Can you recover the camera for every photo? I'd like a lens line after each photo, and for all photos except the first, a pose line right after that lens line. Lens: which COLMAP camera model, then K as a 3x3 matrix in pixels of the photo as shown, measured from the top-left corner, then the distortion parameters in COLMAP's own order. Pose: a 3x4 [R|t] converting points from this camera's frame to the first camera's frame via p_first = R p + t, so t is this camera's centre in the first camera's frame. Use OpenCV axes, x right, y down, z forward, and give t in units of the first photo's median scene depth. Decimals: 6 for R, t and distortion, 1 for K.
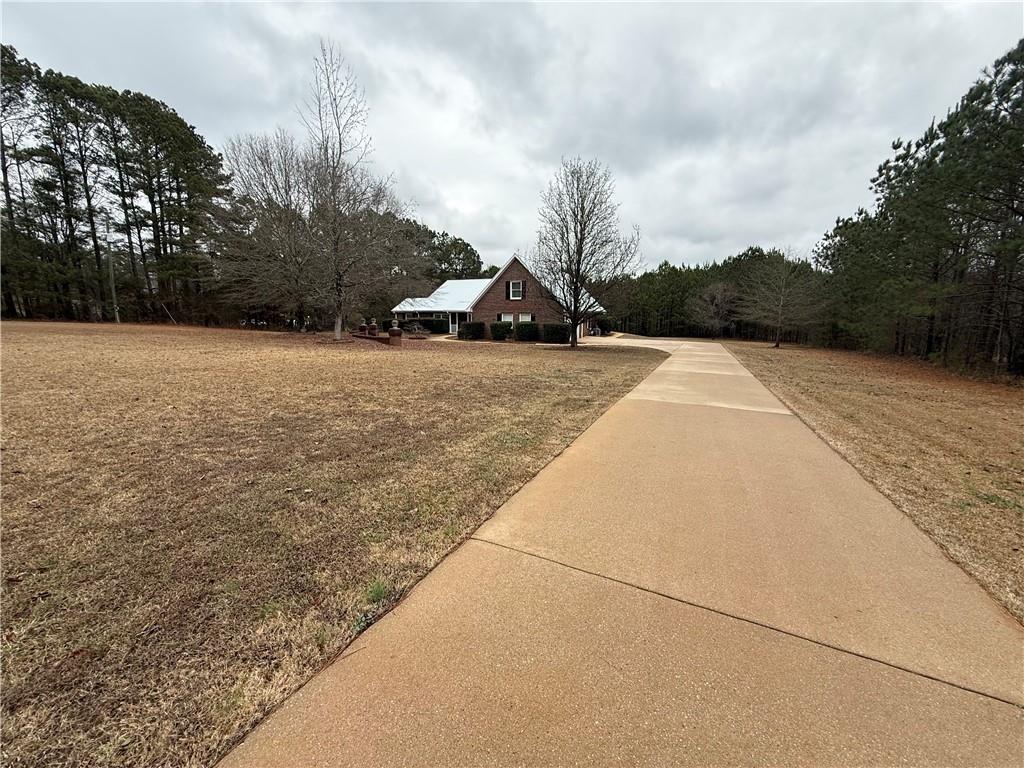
lens RADIAL K [[410.7, 0, 512.0], [0, 410.7, 384.0], [0, 0, 1]] dist [-0.000909, 0.000219]
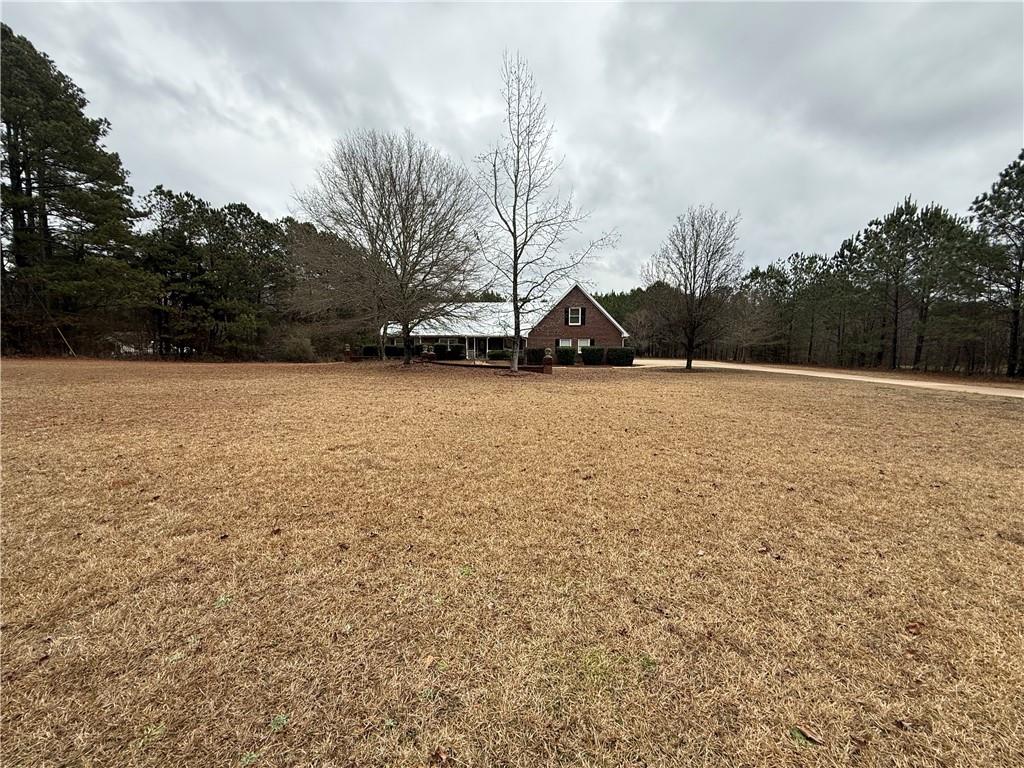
lens RADIAL K [[410.7, 0, 512.0], [0, 410.7, 384.0], [0, 0, 1]] dist [-0.000909, 0.000219]
pose [[0.923566, -0.050908, 0.380045, -0.533460], [0.069301, 0.996986, -0.034862, -0.033031], [-0.377125, 0.058535, 0.924311, 0.111927]]
